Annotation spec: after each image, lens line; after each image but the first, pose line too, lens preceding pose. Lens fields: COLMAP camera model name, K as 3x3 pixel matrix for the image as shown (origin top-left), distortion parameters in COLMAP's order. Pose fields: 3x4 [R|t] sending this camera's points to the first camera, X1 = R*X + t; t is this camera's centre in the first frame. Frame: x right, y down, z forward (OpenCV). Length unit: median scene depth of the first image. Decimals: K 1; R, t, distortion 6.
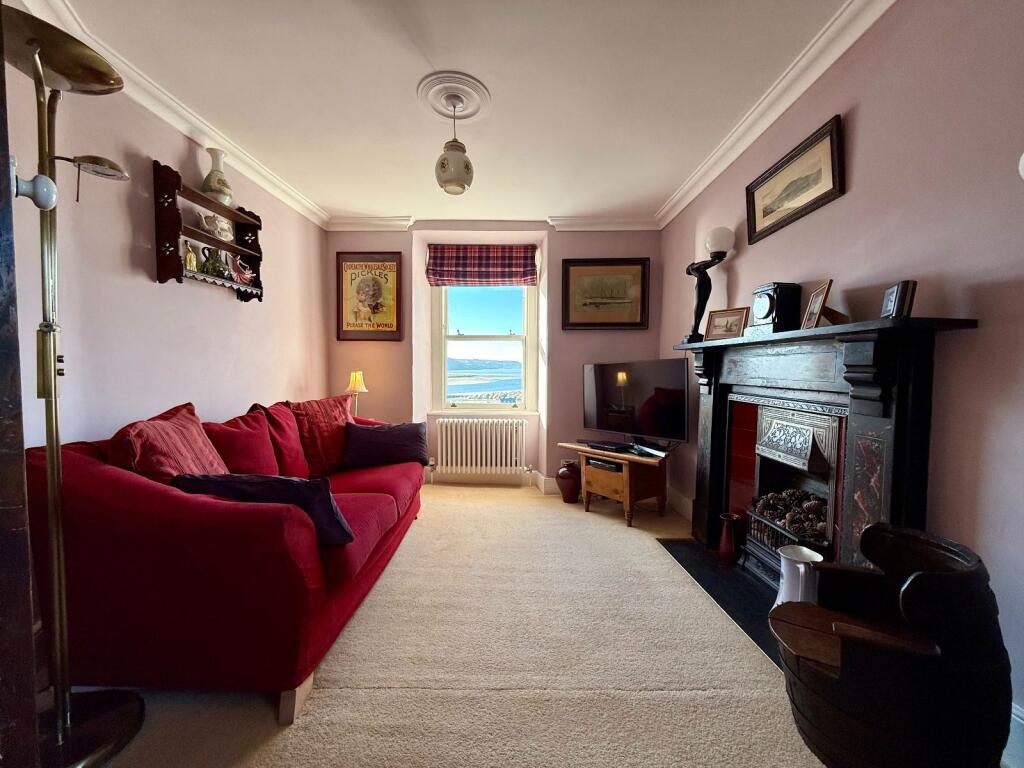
lens RADIAL K [[406.5, 0, 512.0], [0, 406.5, 384.0], [0, 0, 1]] dist [-0.000240, 0.000963]
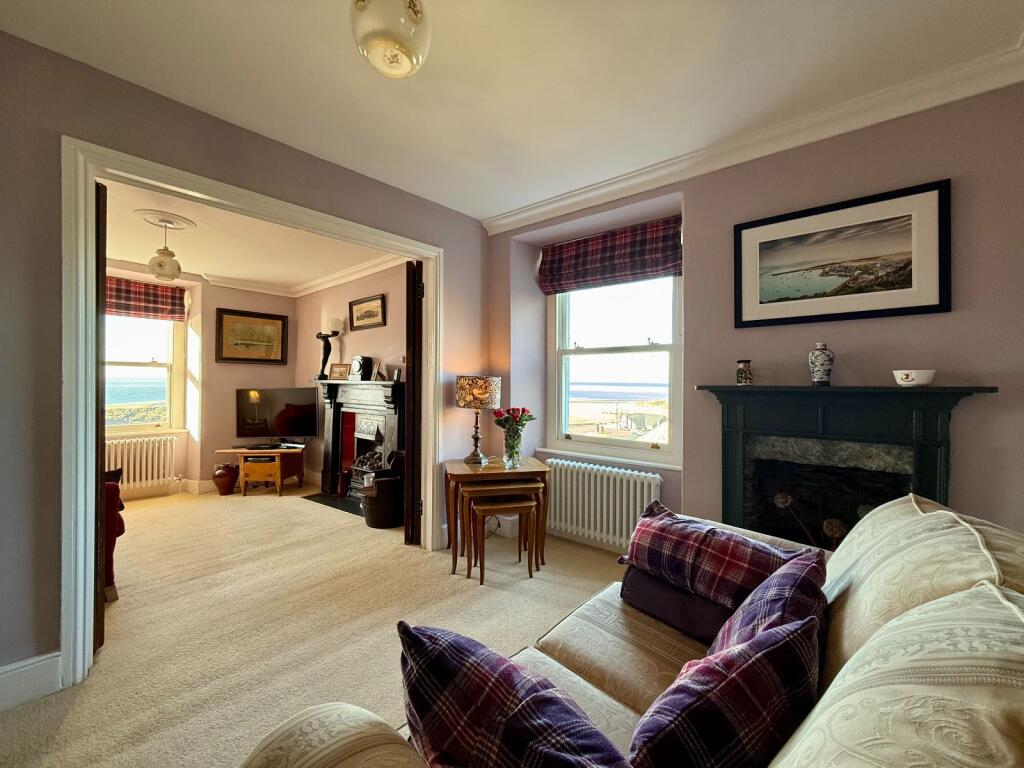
lens RADIAL K [[408.1, 0, 512.0], [0, 408.1, 384.0], [0, 0, 1]] dist [0.001373, 0.000229]
pose [[0.627097, 0.003111, 0.778935, -0.400300], [0.018911, 0.999636, -0.019217, -0.031248], [-0.778712, 0.026781, 0.626810, -0.724548]]
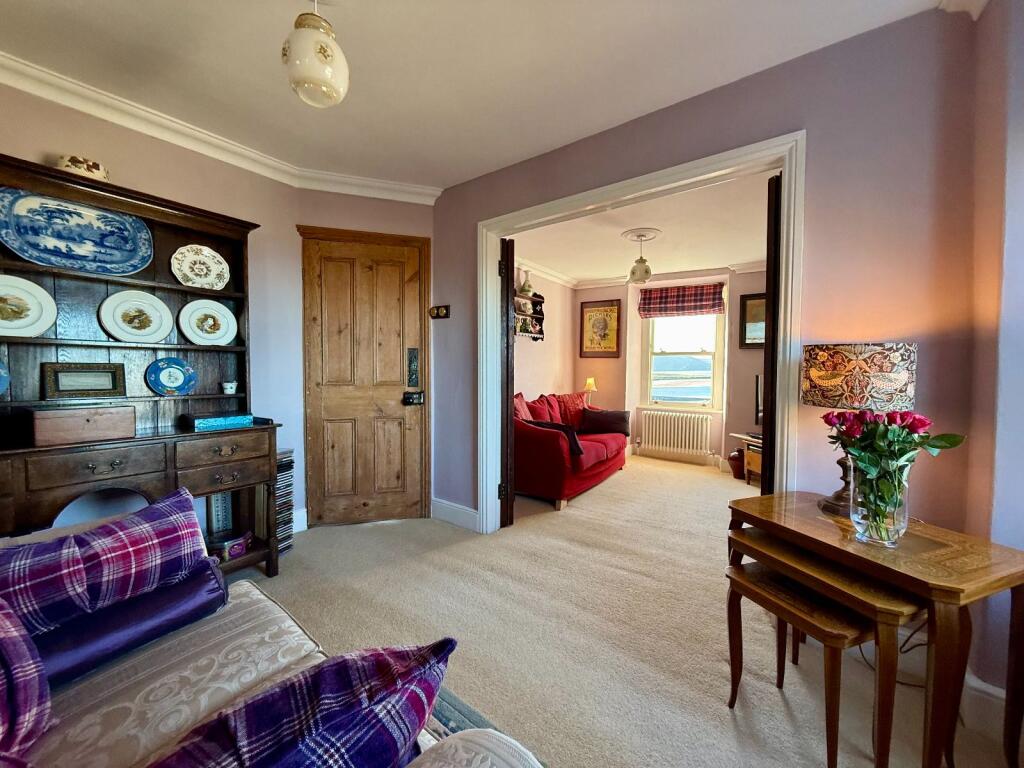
lens RADIAL K [[406.5, 0, 512.0], [0, 406.5, 384.0], [0, 0, 1]] dist [-0.000240, 0.000963]
pose [[0.840900, 0.025976, -0.540567, 0.298905], [-0.025962, 0.999634, 0.007651, -0.013216], [0.540567, 0.007601, 0.841266, -0.687101]]
